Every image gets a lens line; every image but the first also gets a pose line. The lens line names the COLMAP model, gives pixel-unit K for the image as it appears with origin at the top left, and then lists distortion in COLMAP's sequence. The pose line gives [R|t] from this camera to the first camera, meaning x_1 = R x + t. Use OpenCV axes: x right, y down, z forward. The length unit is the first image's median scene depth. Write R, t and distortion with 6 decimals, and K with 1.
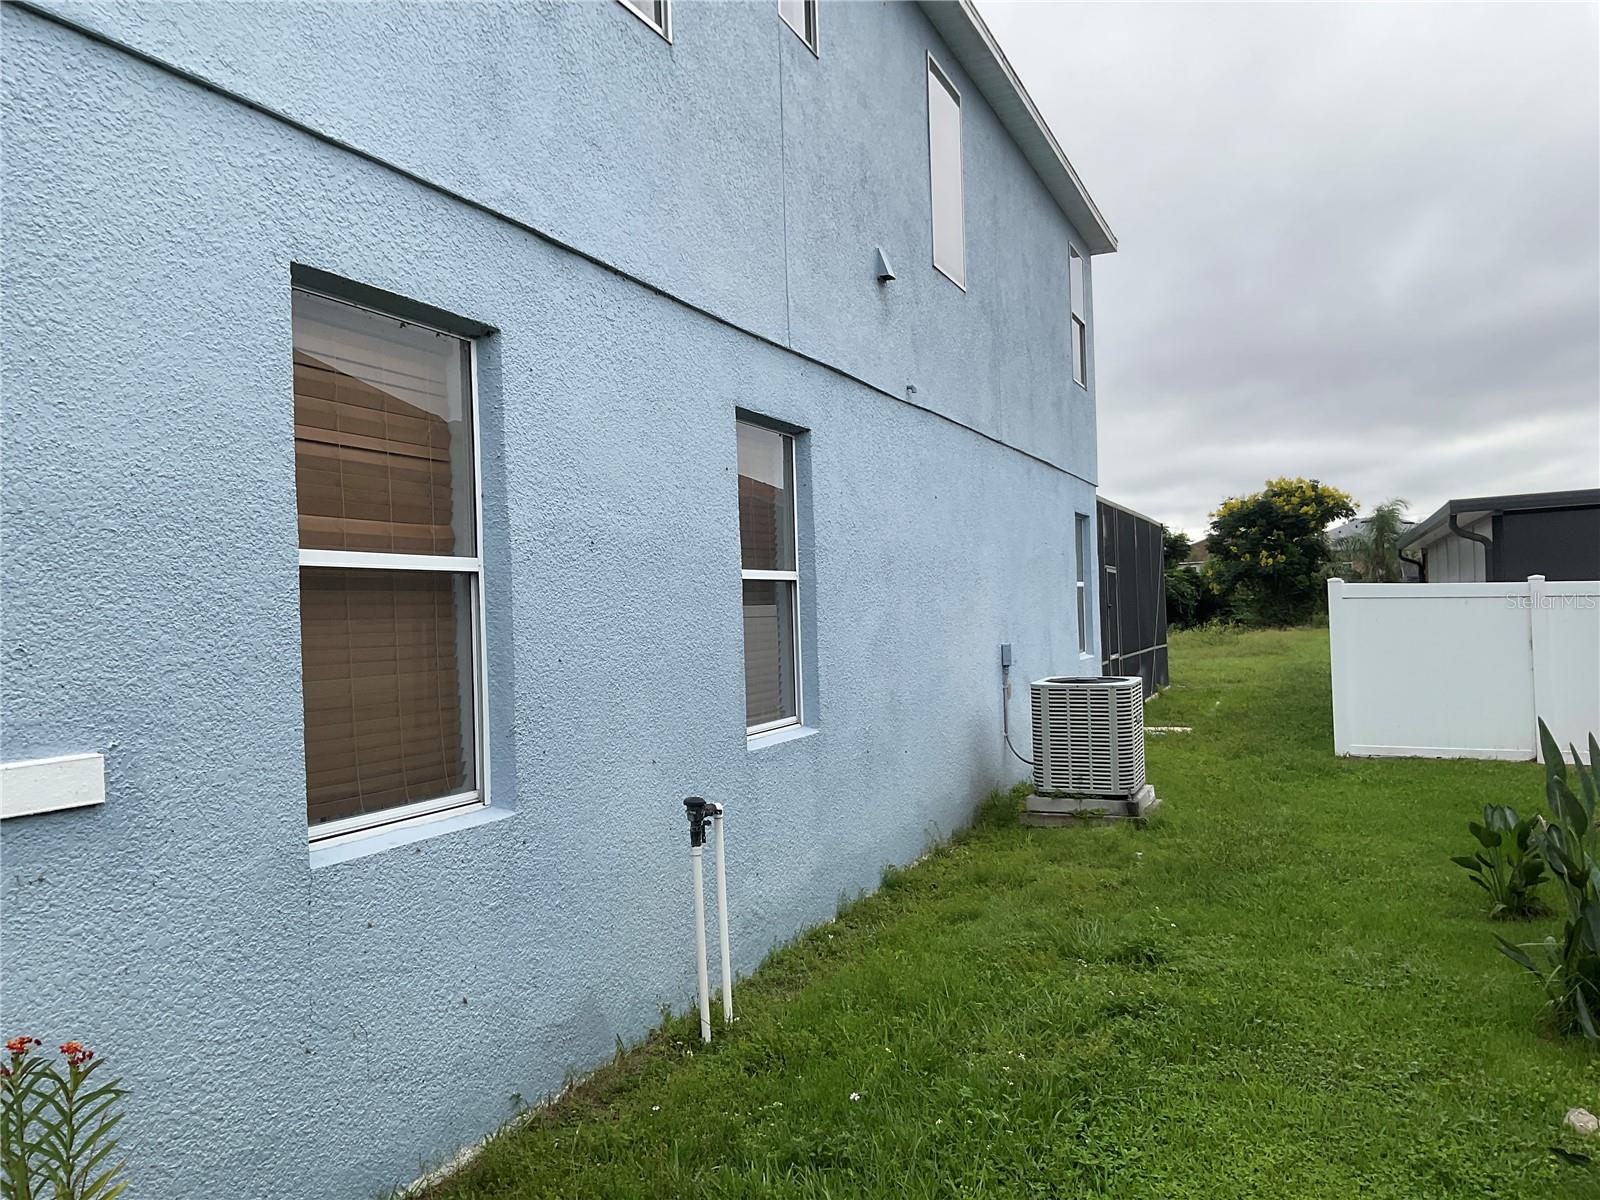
lens RADIAL K [[1332.2, 0, 800.0], [0, 1332.2, 600.0], [0, 0, 1]] dist [0.099579, -0.187860]
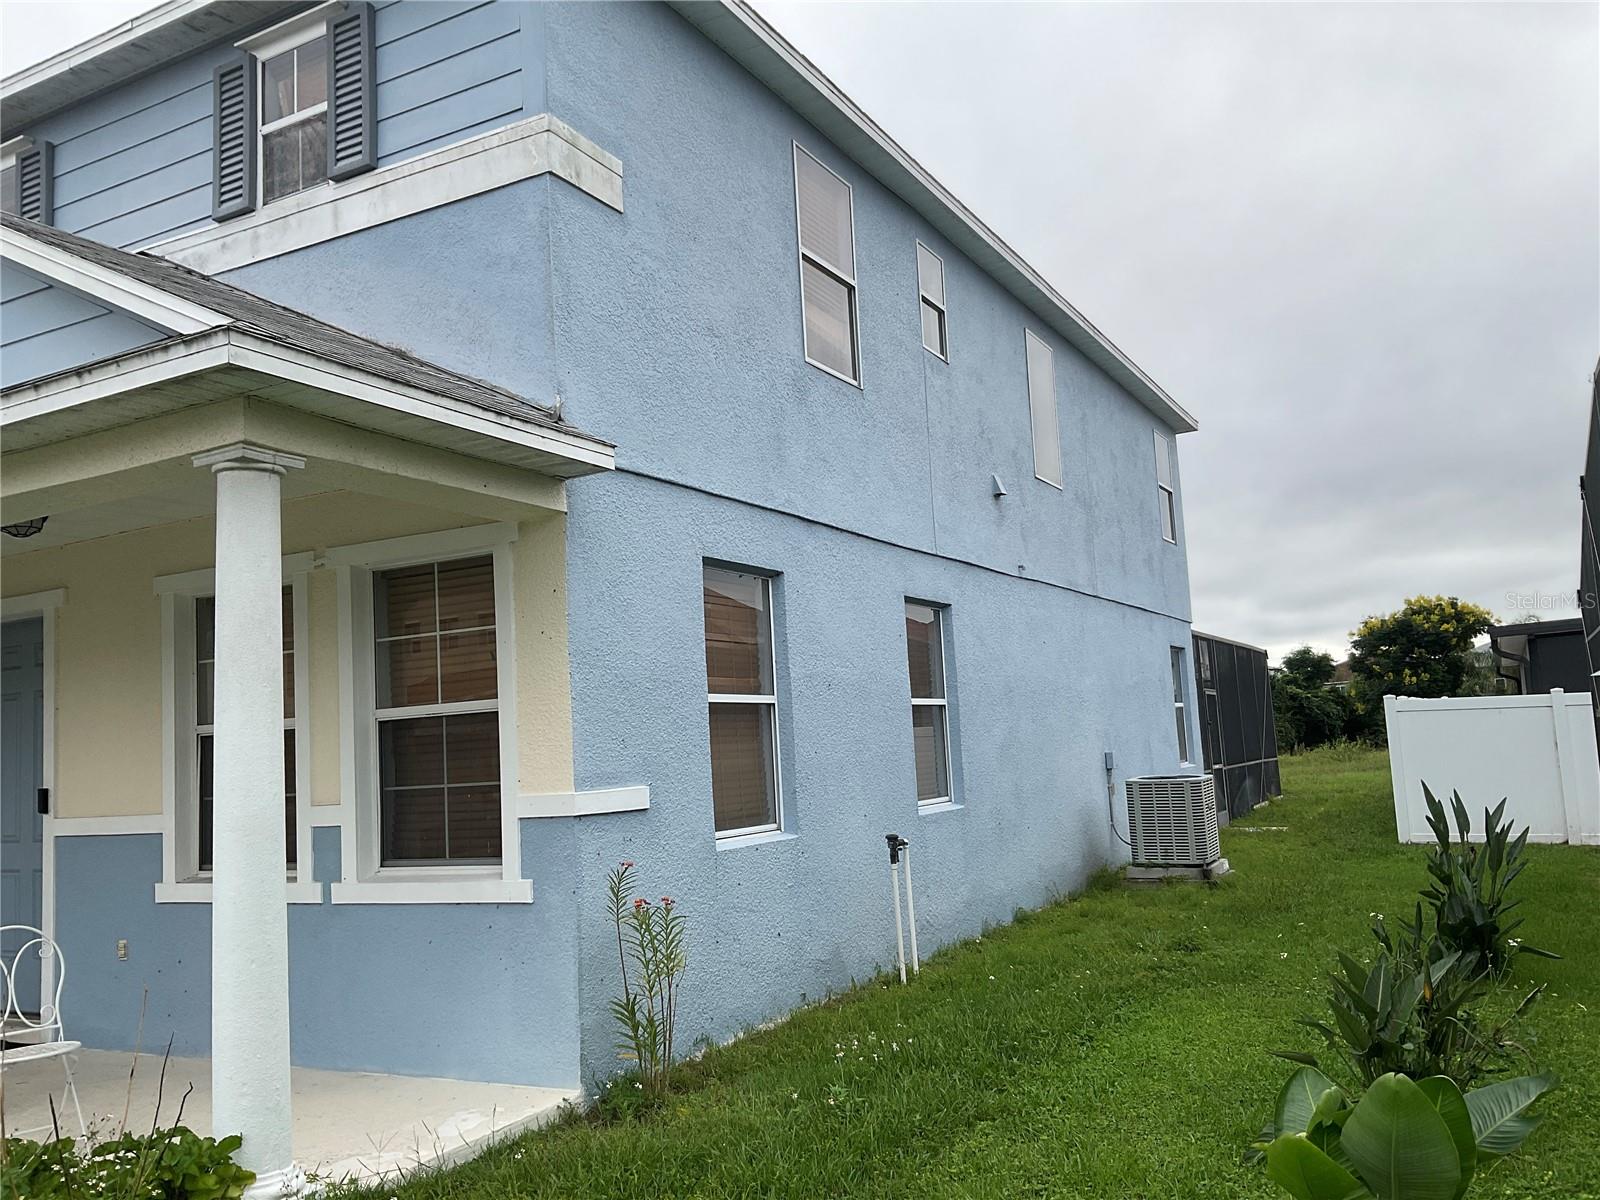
lens RADIAL K [[1332.2, 0, 800.0], [0, 1332.2, 600.0], [0, 0, 1]] dist [0.099579, -0.187860]
pose [[0.994334, -0.033084, -0.101023, -0.008807], [0.023063, 0.994841, -0.098794, 0.010826], [0.103770, 0.095905, 0.989967, -0.451428]]
